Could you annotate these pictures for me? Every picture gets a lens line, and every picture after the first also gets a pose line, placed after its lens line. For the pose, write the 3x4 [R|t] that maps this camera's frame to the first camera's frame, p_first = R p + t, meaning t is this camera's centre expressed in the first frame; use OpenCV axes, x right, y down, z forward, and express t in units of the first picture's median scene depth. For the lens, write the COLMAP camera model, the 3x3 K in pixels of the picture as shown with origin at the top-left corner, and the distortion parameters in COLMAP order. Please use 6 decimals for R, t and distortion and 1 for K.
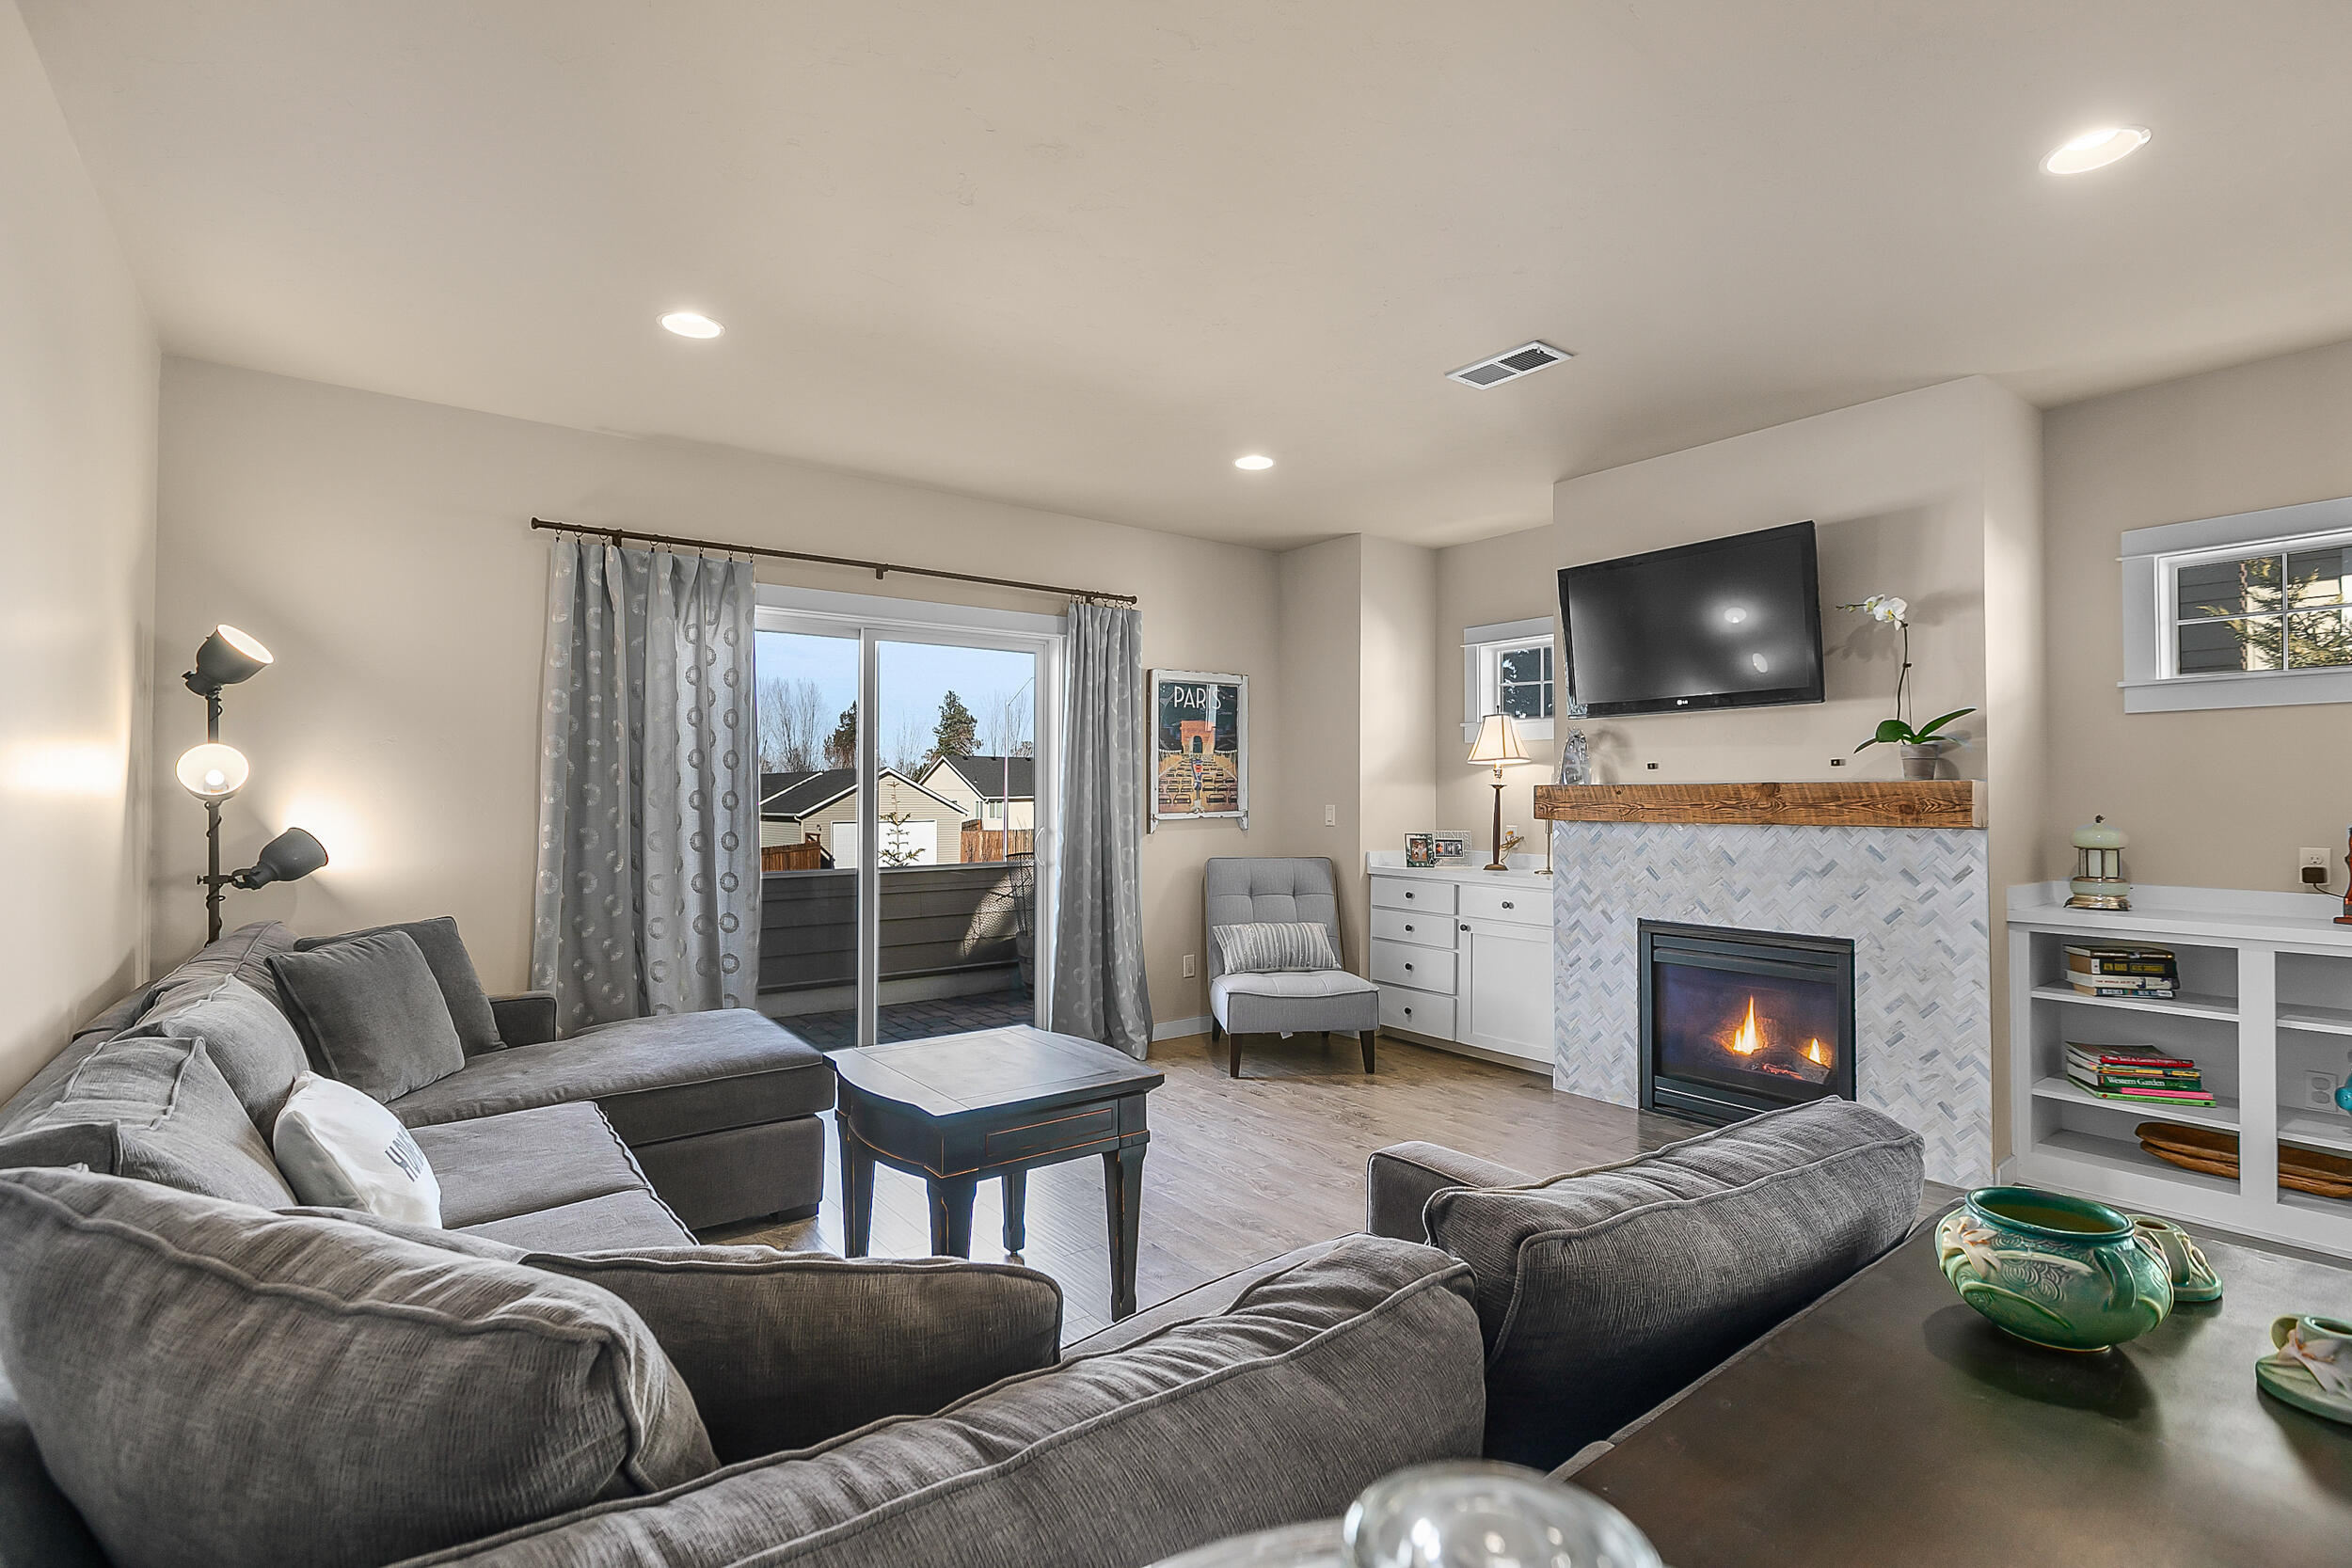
lens RADIAL K [[1105.2, 0, 1176.0], [0, 1105.2, 784.0], [0, 0, 1]] dist [0.000787, 0.000018]
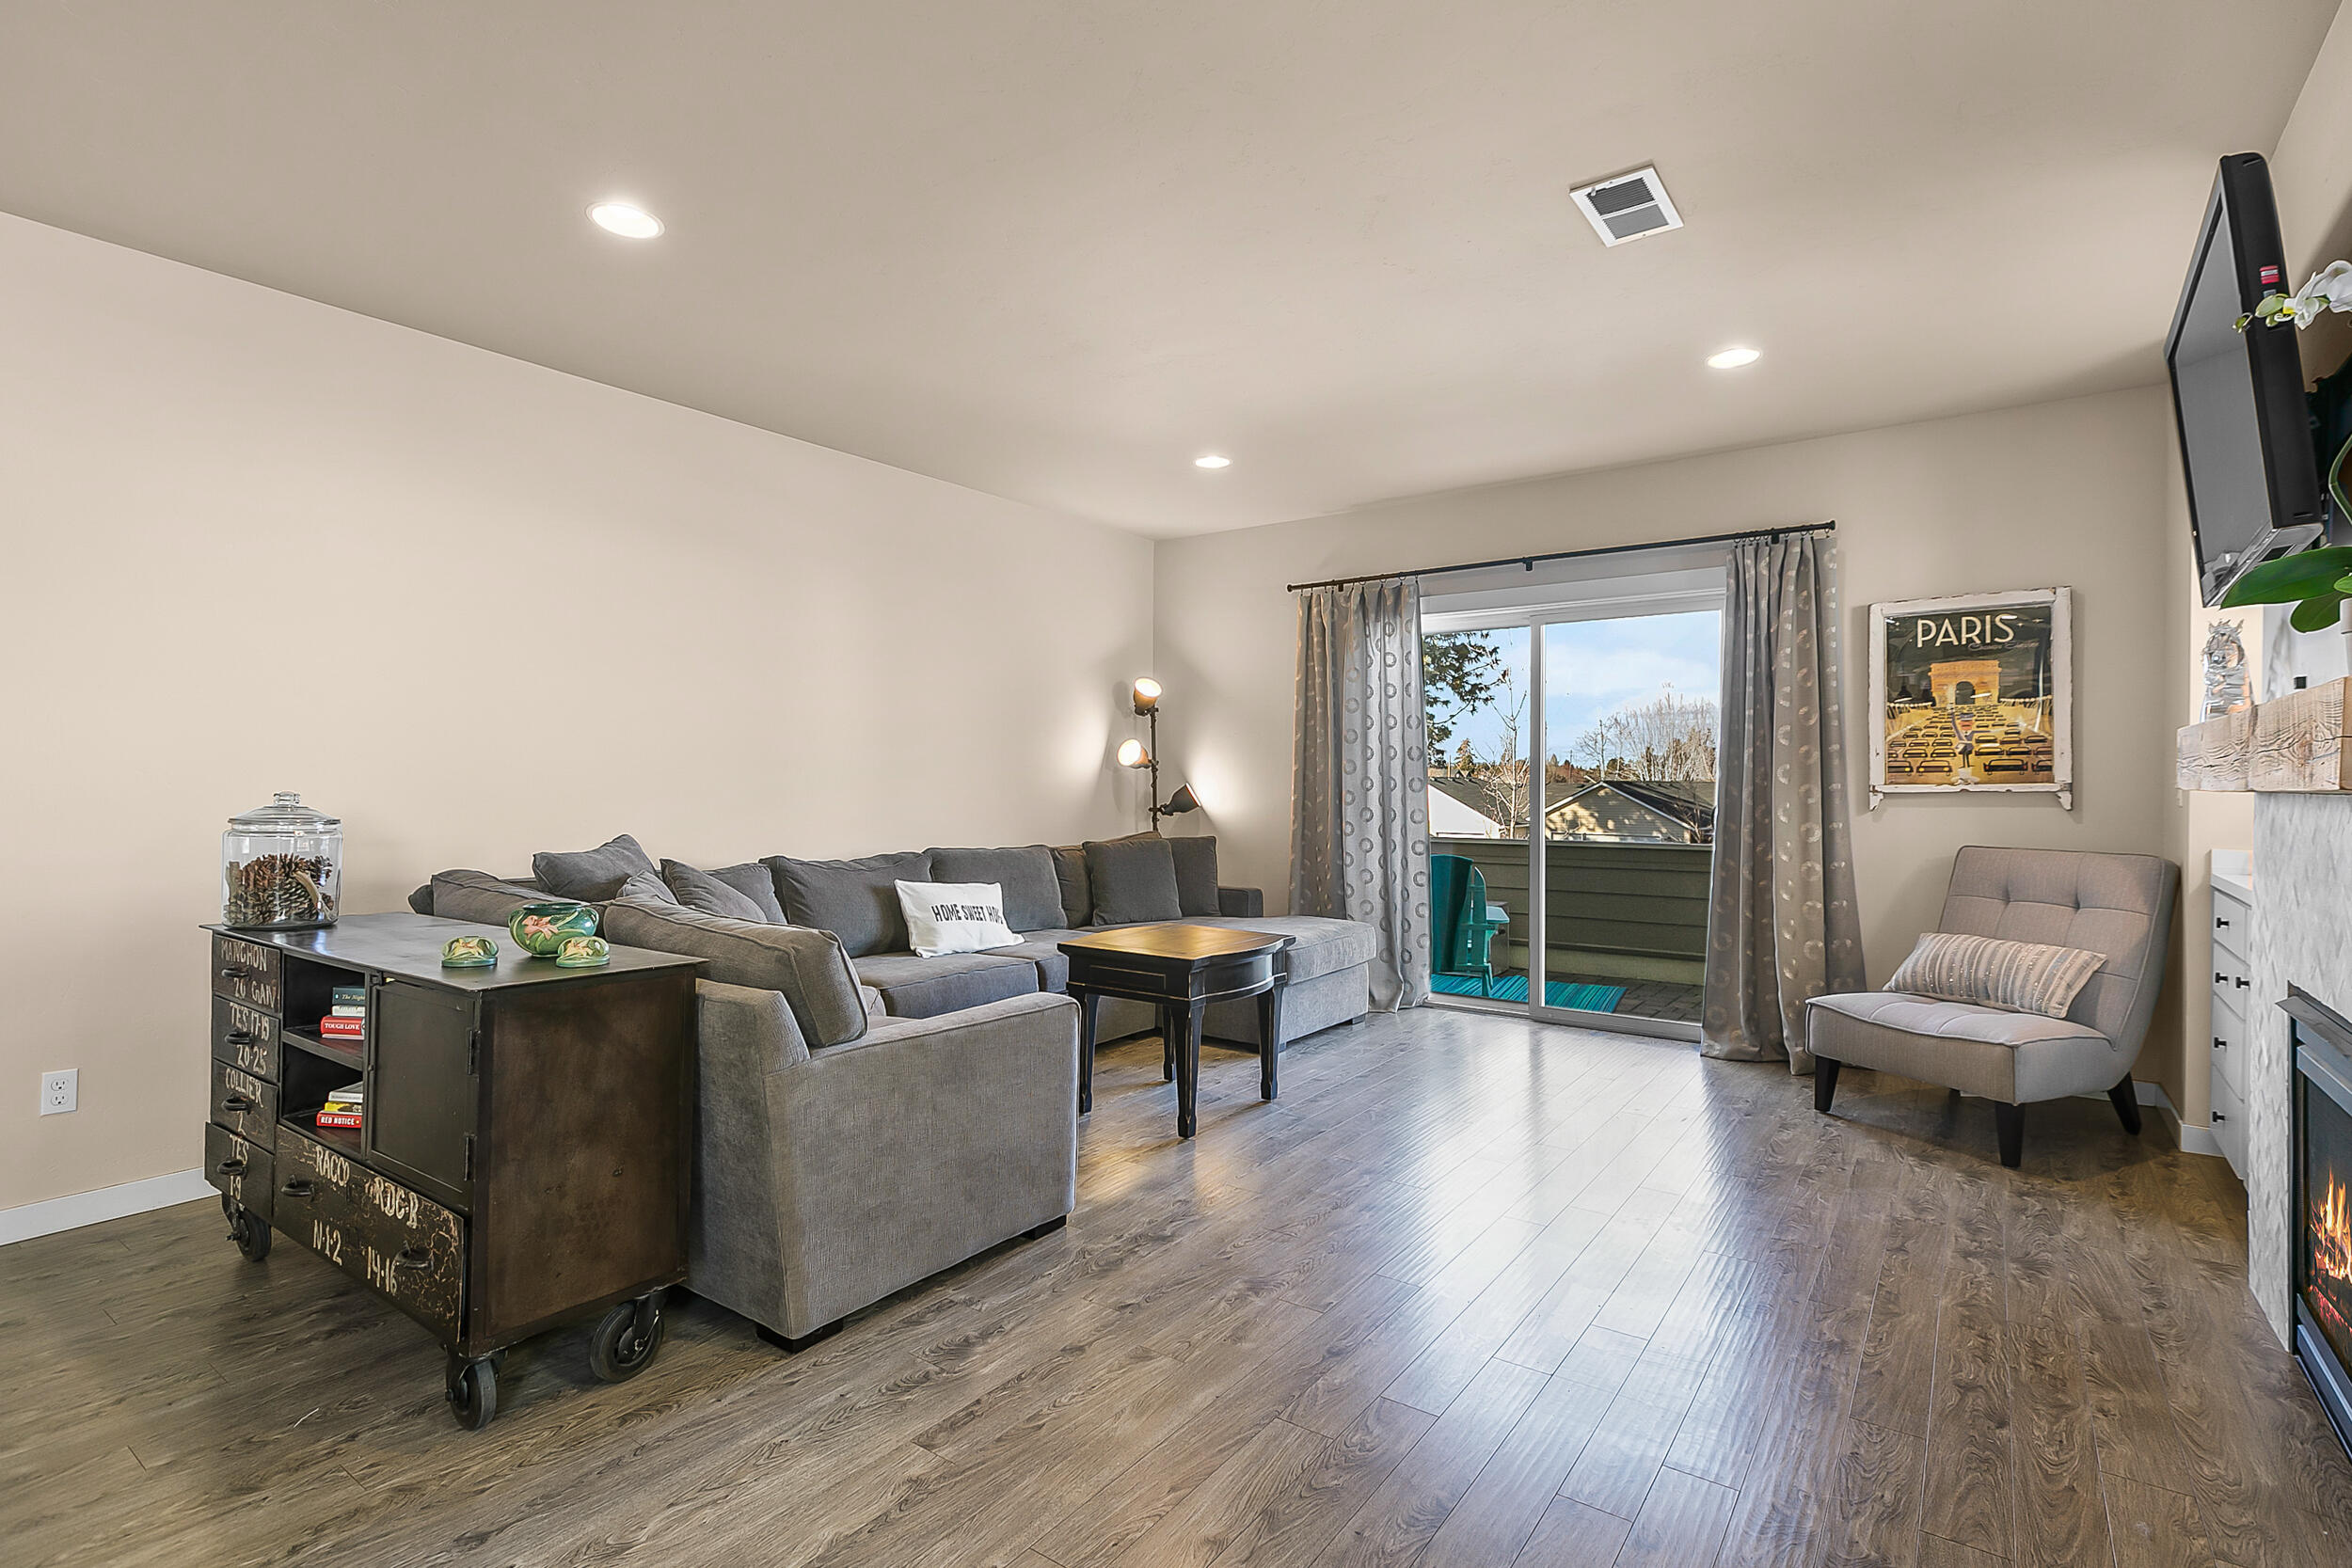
lens RADIAL K [[1114.6, 0, 1176.0], [0, 1114.6, 784.0], [0, 0, 1]] dist [0.000347, -0.000013]
pose [[0.289563, 0.004454, -0.957148, 0.603611], [0.006594, 0.999956, 0.006648, 0.017500], [0.957136, -0.008237, 0.289521, 0.280898]]
